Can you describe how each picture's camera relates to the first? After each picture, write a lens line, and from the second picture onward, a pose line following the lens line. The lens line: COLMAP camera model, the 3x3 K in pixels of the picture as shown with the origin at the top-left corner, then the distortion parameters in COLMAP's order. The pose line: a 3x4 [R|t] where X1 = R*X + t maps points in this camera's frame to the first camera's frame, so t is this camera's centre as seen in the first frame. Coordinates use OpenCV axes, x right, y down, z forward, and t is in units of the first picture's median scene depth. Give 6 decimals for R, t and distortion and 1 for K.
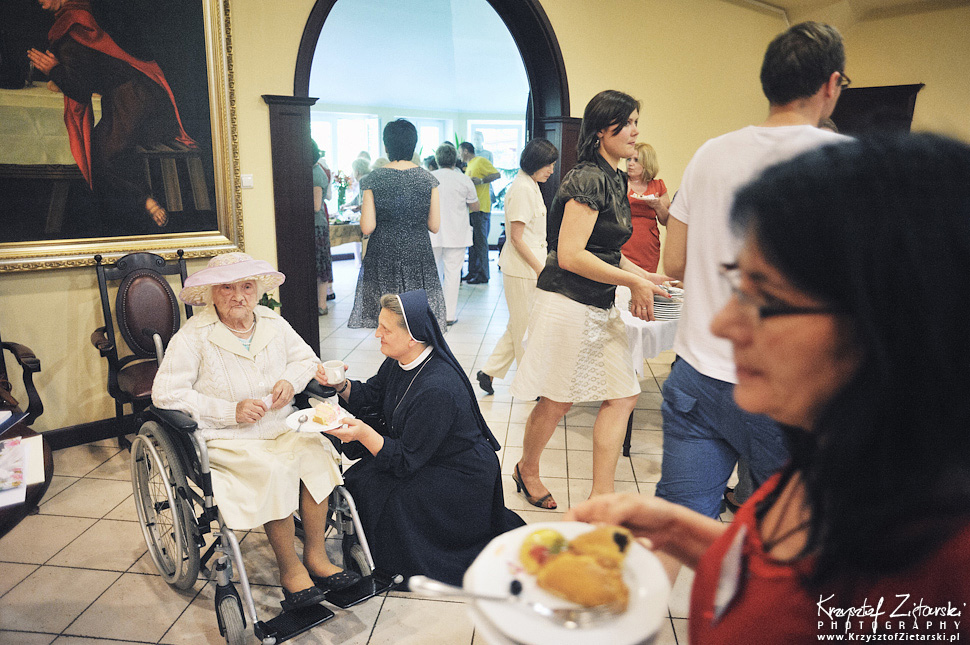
lens RADIAL K [[648.4, 0, 478.6], [0, 648.4, 325.3], [0, 0, 1]] dist [-0.054094, 0.040293]
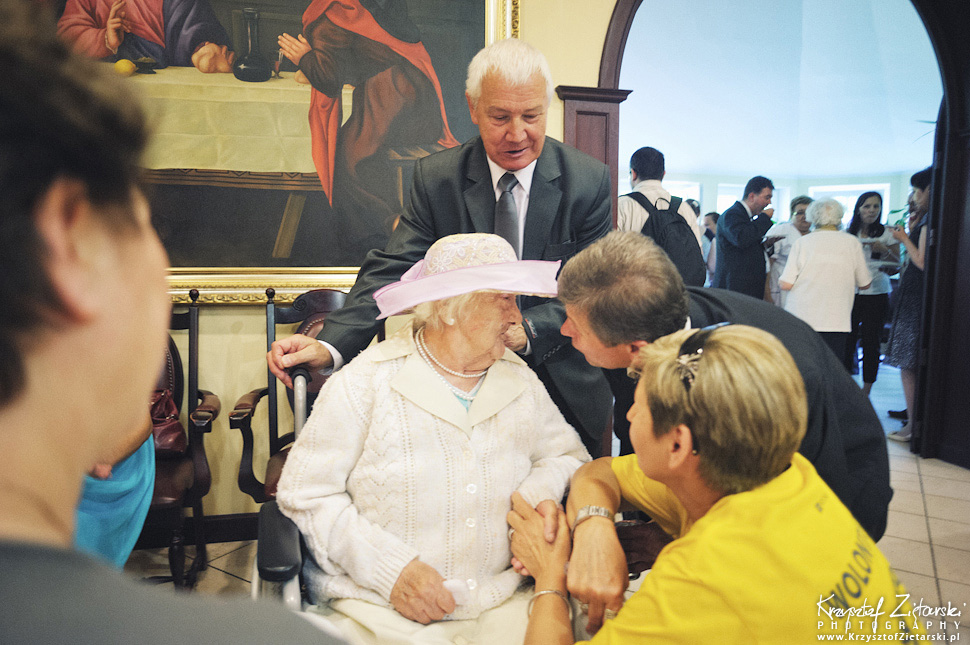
lens RADIAL K [[648.4, 0, 480.4], [0, 648.4, 327.1], [0, 0, 1]] dist [-0.054094, 0.040293]
pose [[0.897936, 0.025530, -0.439384, -0.099433], [-0.099073, 0.984419, -0.145269, 0.028872], [0.428830, 0.173973, 0.886475, 0.423352]]
